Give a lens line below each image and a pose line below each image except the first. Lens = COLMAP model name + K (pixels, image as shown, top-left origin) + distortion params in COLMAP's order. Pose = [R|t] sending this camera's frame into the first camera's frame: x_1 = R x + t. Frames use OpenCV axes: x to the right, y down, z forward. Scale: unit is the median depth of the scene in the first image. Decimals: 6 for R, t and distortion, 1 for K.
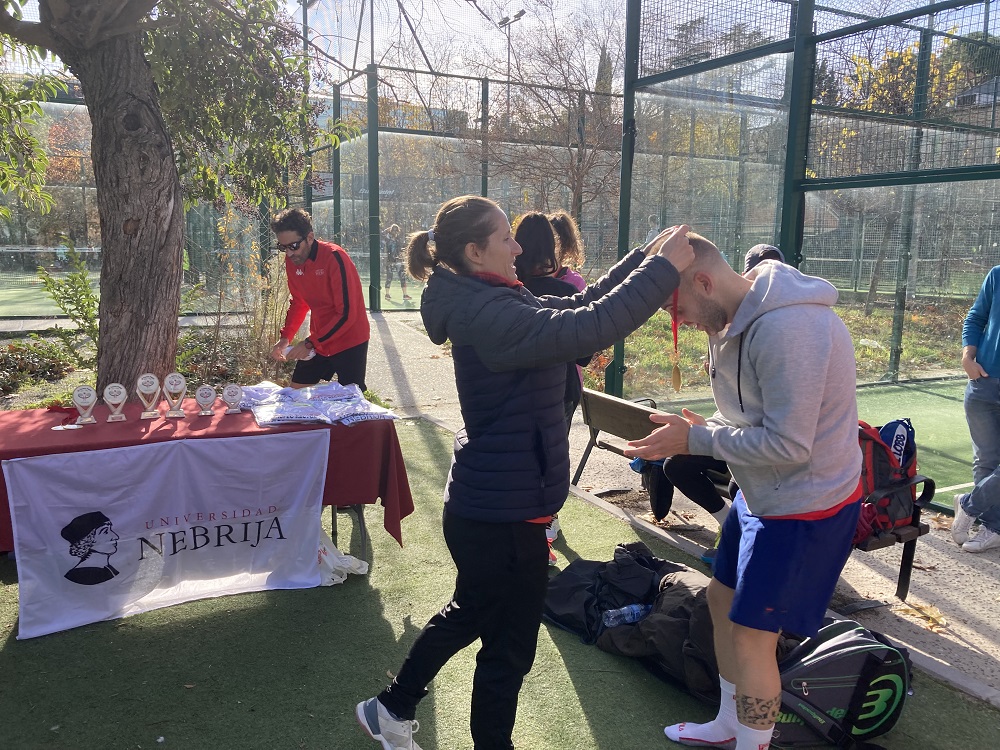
lens RADIAL K [[808.6, 0, 502.8], [0, 808.6, 372.7], [0, 0, 1]] dist [0.024699, -0.028023]
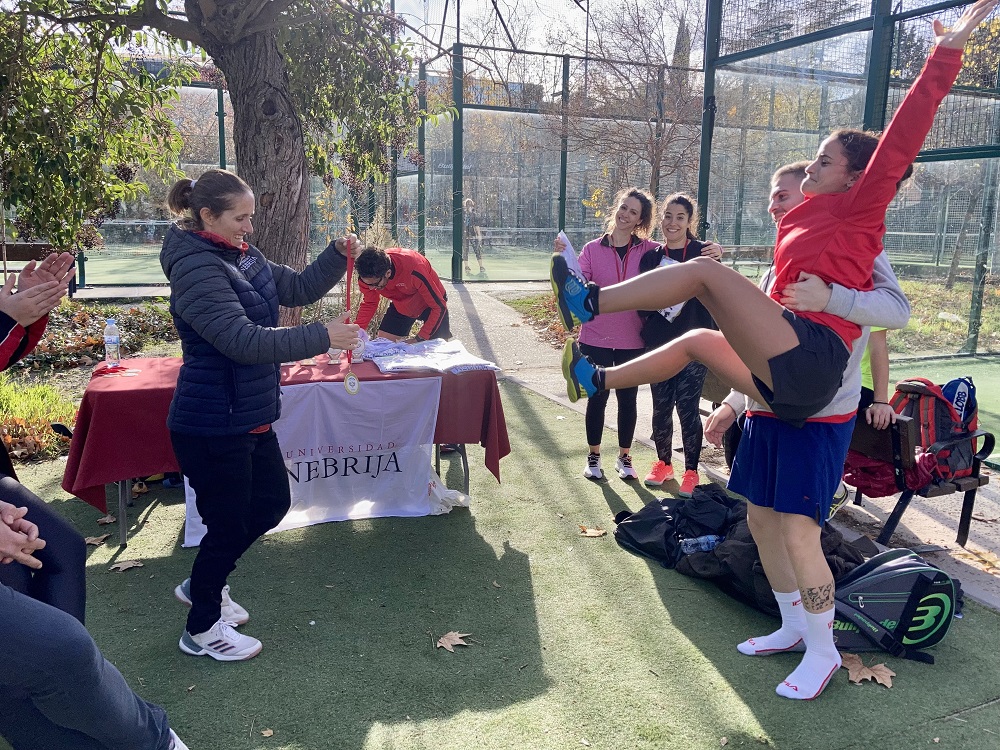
lens RADIAL K [[808.6, 0, 511.0], [0, 808.6, 357.2], [0, 0, 1]] dist [0.024699, -0.028023]
pose [[0.996939, 0.014567, -0.076820, -0.020582], [-0.013599, 0.999822, 0.013105, 0.018852], [0.076997, -0.012020, 0.996959, -0.096506]]
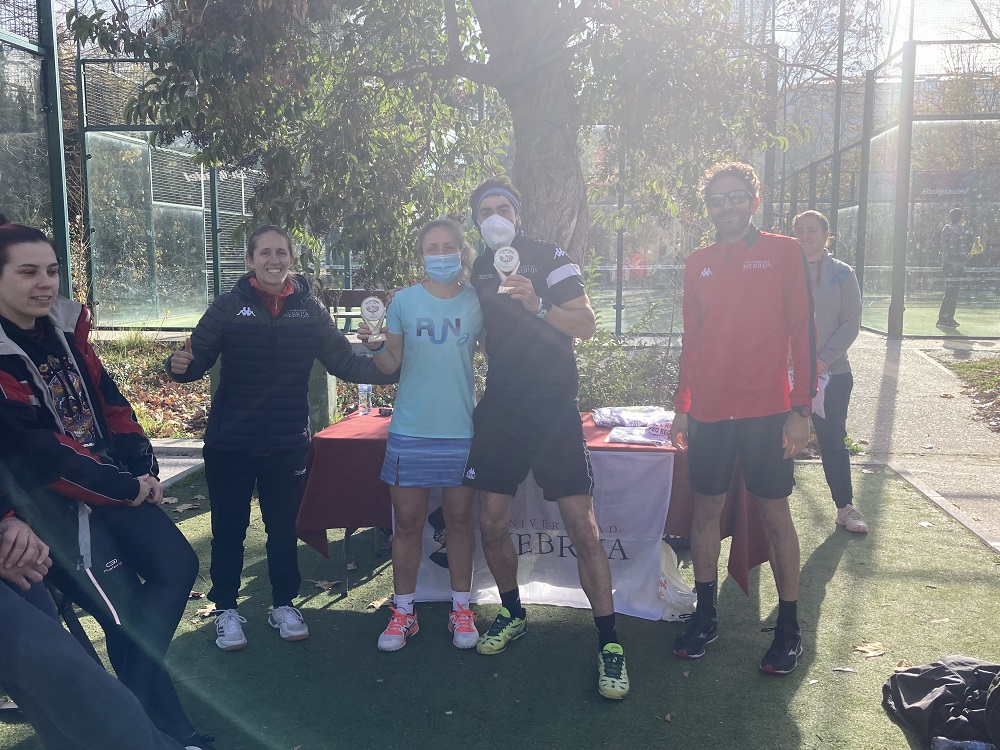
lens RADIAL K [[931.2, 0, 513.8], [0, 931.2, 375.2], [0, 0, 1]] dist [0.008004, 0.000000]
pose [[0.823921, 0.055913, -0.563940, 0.178913], [-0.074318, 0.997187, -0.009712, 0.001745], [0.561811, 0.049913, 0.825759, -0.006749]]
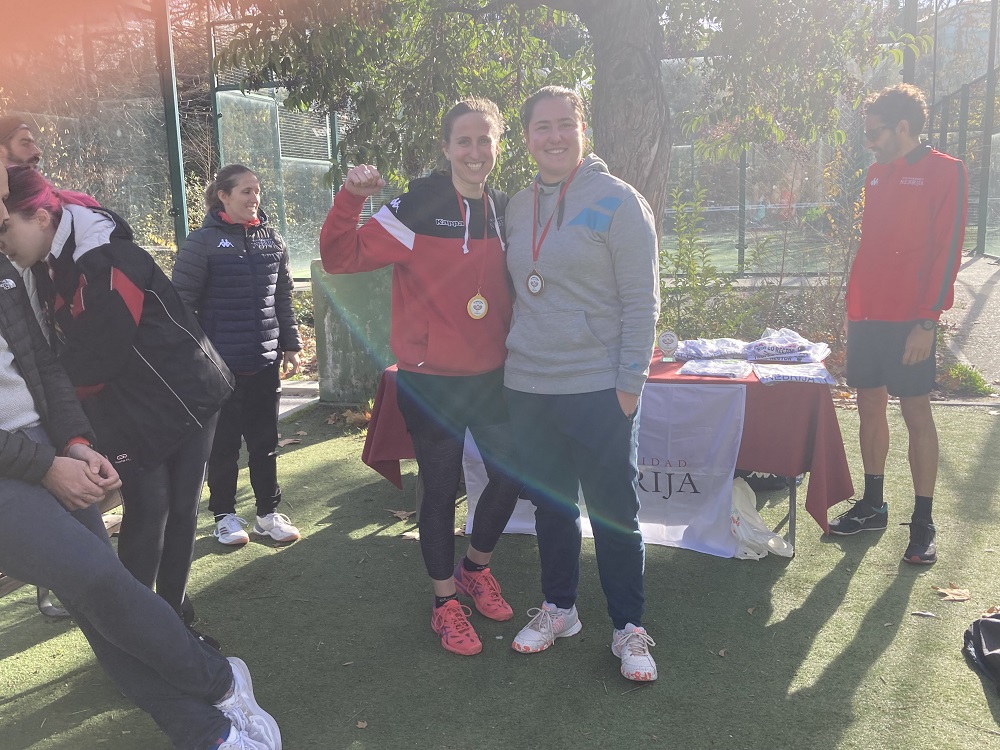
lens RADIAL K [[931.2, 0, 493.3], [0, 931.2, 371.2], [0, 0, 1]] dist [0.008004, 0.000000]
pose [[0.719526, 0.081011, -0.689724, 0.222229], [-0.064120, 0.996680, 0.050174, 0.014825], [0.691499, 0.008124, 0.722332, 0.041088]]
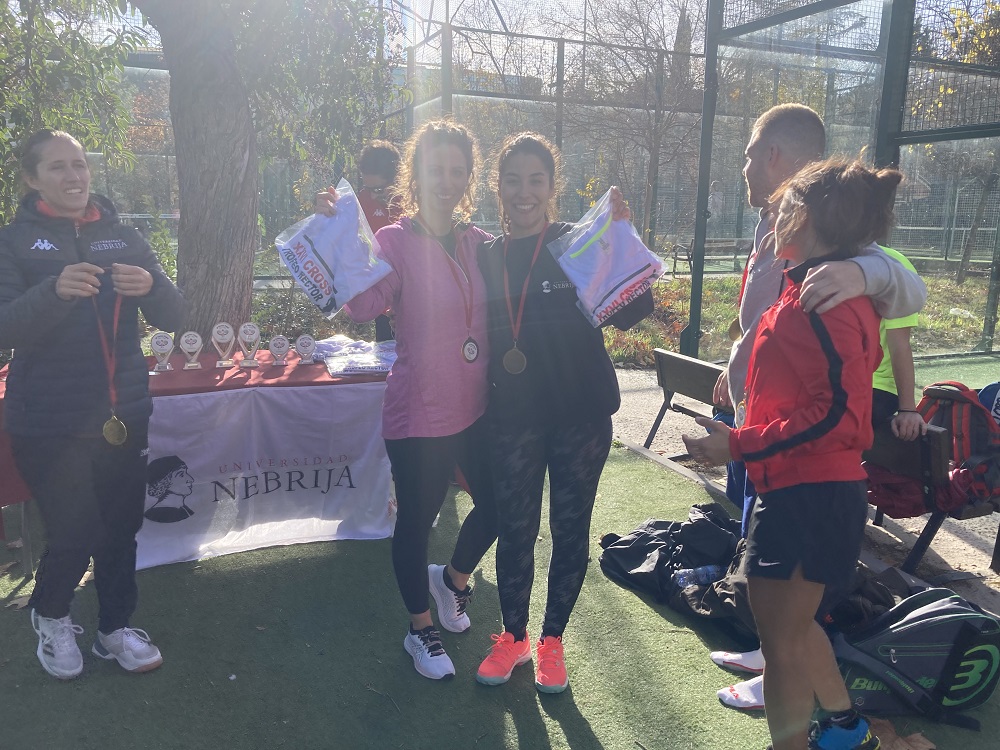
lens RADIAL K [[808.6, 0, 509.4], [0, 808.6, 372.7], [0, 0, 1]] dist [0.024699, -0.028023]
pose [[0.996837, 0.016193, -0.077809, -0.002828], [-0.013448, 0.999273, 0.035670, 0.017084], [0.078330, -0.034511, 0.996330, 0.017907]]
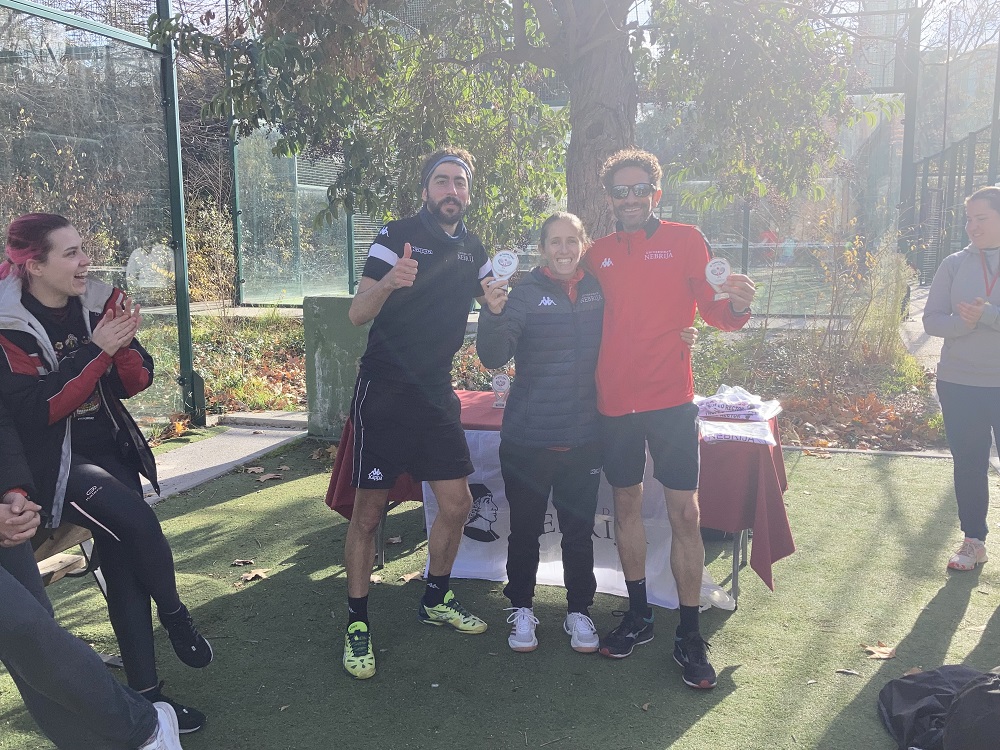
lens RADIAL K [[931.2, 0, 522.7], [0, 931.2, 372.3], [0, 0, 1]] dist [0.008004, 0.000000]
pose [[0.721346, 0.083090, -0.687572, 0.281859], [-0.091174, 0.995530, 0.024653, -0.015038], [0.686547, 0.044906, 0.725697, 0.061877]]
